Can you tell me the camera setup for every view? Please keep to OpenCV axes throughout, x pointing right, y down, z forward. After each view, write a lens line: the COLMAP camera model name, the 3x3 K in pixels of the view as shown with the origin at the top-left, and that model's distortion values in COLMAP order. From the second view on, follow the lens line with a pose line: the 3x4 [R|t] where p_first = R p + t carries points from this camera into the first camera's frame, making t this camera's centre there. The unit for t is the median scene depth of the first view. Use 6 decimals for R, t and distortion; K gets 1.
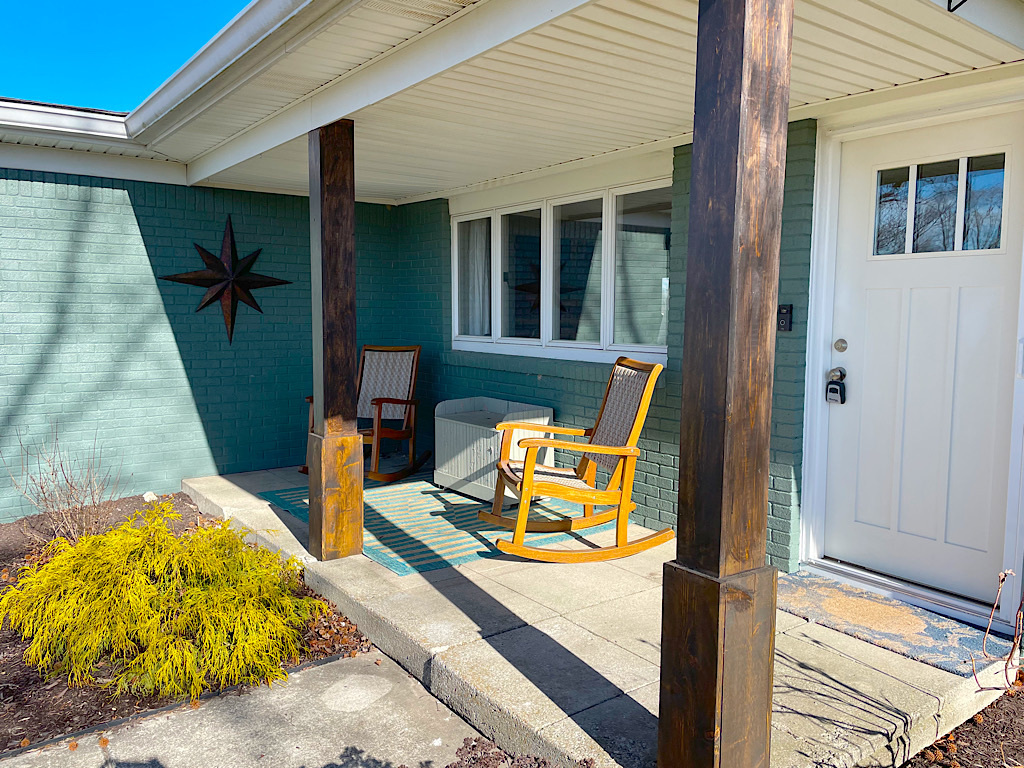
lens RADIAL K [[757.8, 0, 510.4], [0, 757.8, 404.3], [0, 0, 1]] dist [0.005989, -0.001752]
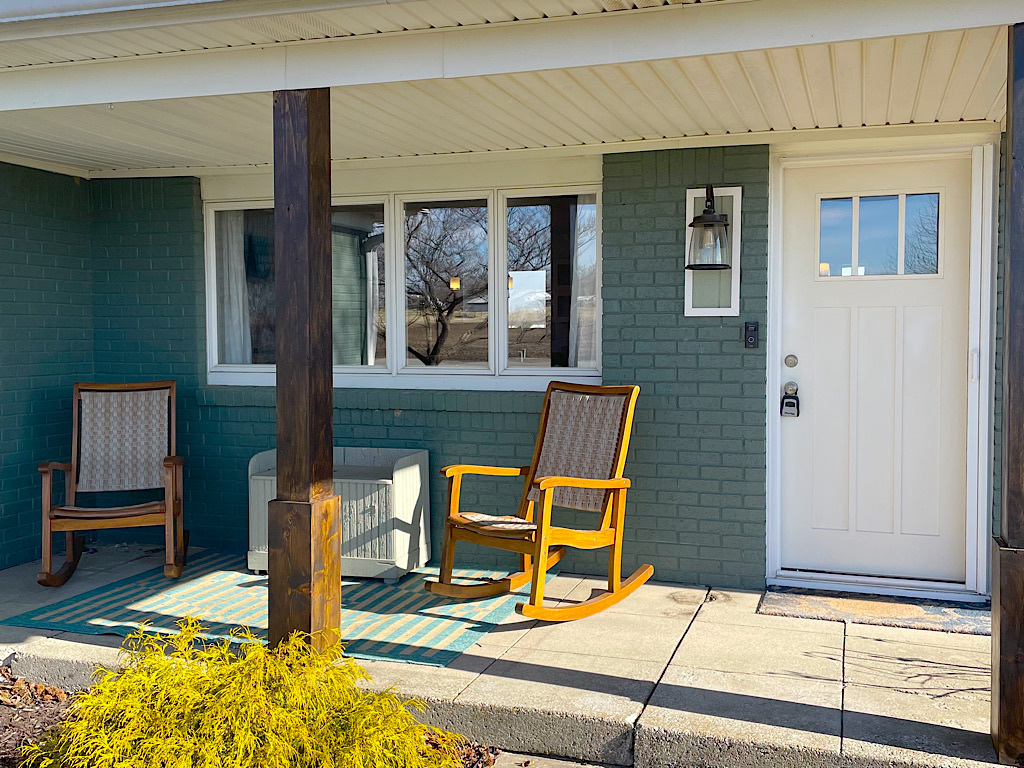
lens RADIAL K [[1019.3, 0, 512.0], [0, 1019.3, 384.0], [0, 0, 1]] dist [0.012992, 0.011237]
pose [[0.814745, -0.035166, 0.578753, -0.608428], [0.076754, 0.995916, -0.047539, -0.007684], [-0.574717, 0.083154, 0.814116, 0.072952]]
